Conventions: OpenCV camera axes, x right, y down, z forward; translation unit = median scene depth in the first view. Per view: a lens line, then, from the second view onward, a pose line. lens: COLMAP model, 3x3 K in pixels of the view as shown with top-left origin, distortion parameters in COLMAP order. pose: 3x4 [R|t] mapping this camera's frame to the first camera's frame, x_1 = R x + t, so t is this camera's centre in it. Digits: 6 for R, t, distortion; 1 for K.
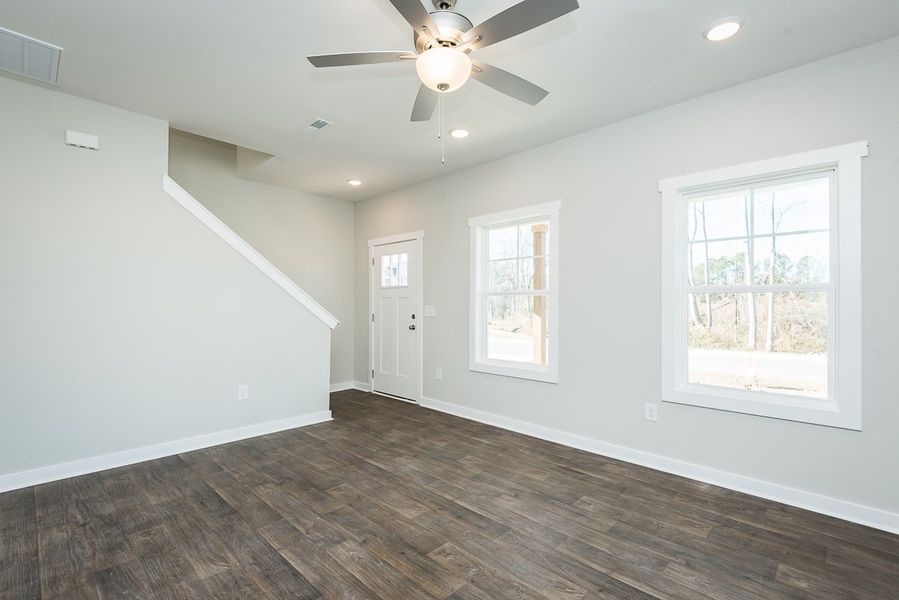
lens RADIAL K [[414.5, 0, 450.7], [0, 414.5, 296.4], [0, 0, 1]] dist [0.028415, -0.012266]
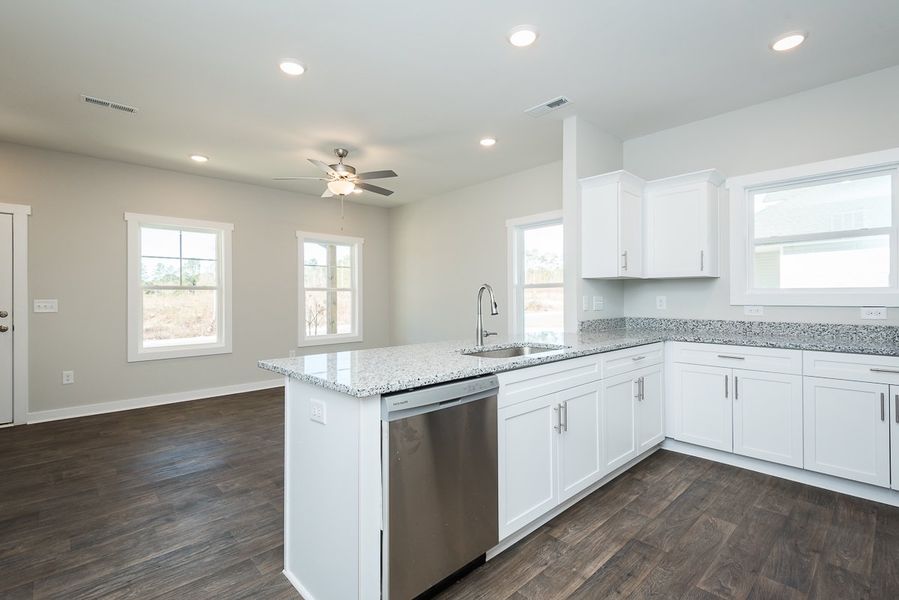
lens RADIAL K [[414.5, 0, 450.7], [0, 414.5, 296.4], [0, 0, 1]] dist [0.028415, -0.012266]
pose [[0.048337, -0.000966, 0.998831, -1.622084], [-0.007830, 0.999968, 0.001346, 0.014611], [-0.998800, -0.007886, 0.048327, 0.272445]]
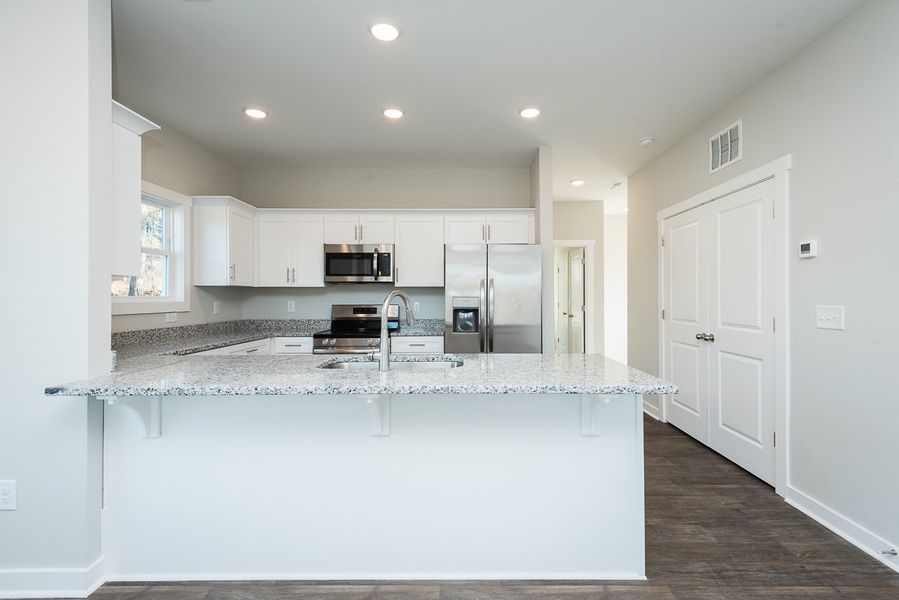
lens RADIAL K [[416.2, 0, 460.4], [0, 416.2, 294.8], [0, 0, 1]] dist [0.023318, -0.000295]
pose [[-0.722465, -0.005178, -0.691388, -0.209318], [0.009406, 0.999806, -0.017316, 0.009542], [0.691344, -0.019013, -0.722276, 0.890344]]
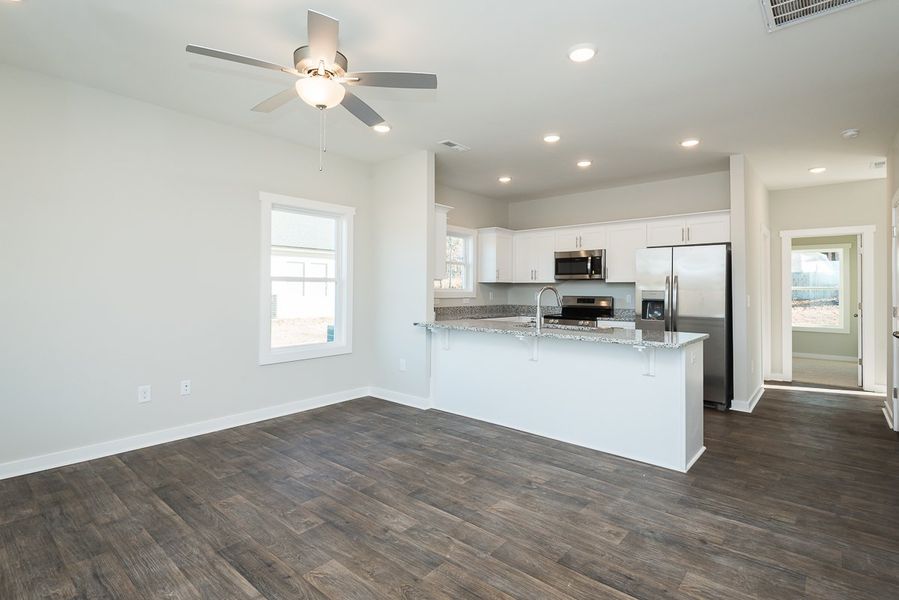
lens RADIAL K [[436.0, 0, 441.7], [0, 436.0, 284.4], [0, 0, 1]] dist [0.010843, -0.001374]
pose [[-0.999254, -0.010807, -0.037069, -0.246917], [-0.009852, 0.999617, -0.025847, 0.022827], [0.037334, -0.025462, -0.998978, 1.721586]]
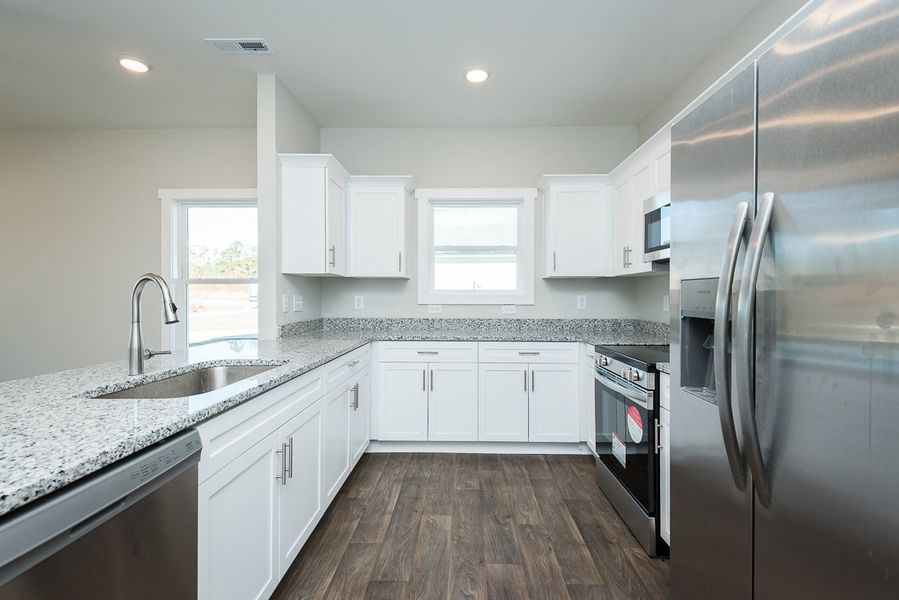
lens RADIAL K [[406.9, 0, 456.7], [0, 406.9, 296.5], [0, 0, 1]] dist [0.034732, -0.019621]
pose [[-0.678866, -0.004875, 0.734246, -1.389139], [-0.013781, 0.999886, -0.006102, 0.016724], [-0.734133, -0.014261, -0.678856, 0.315966]]
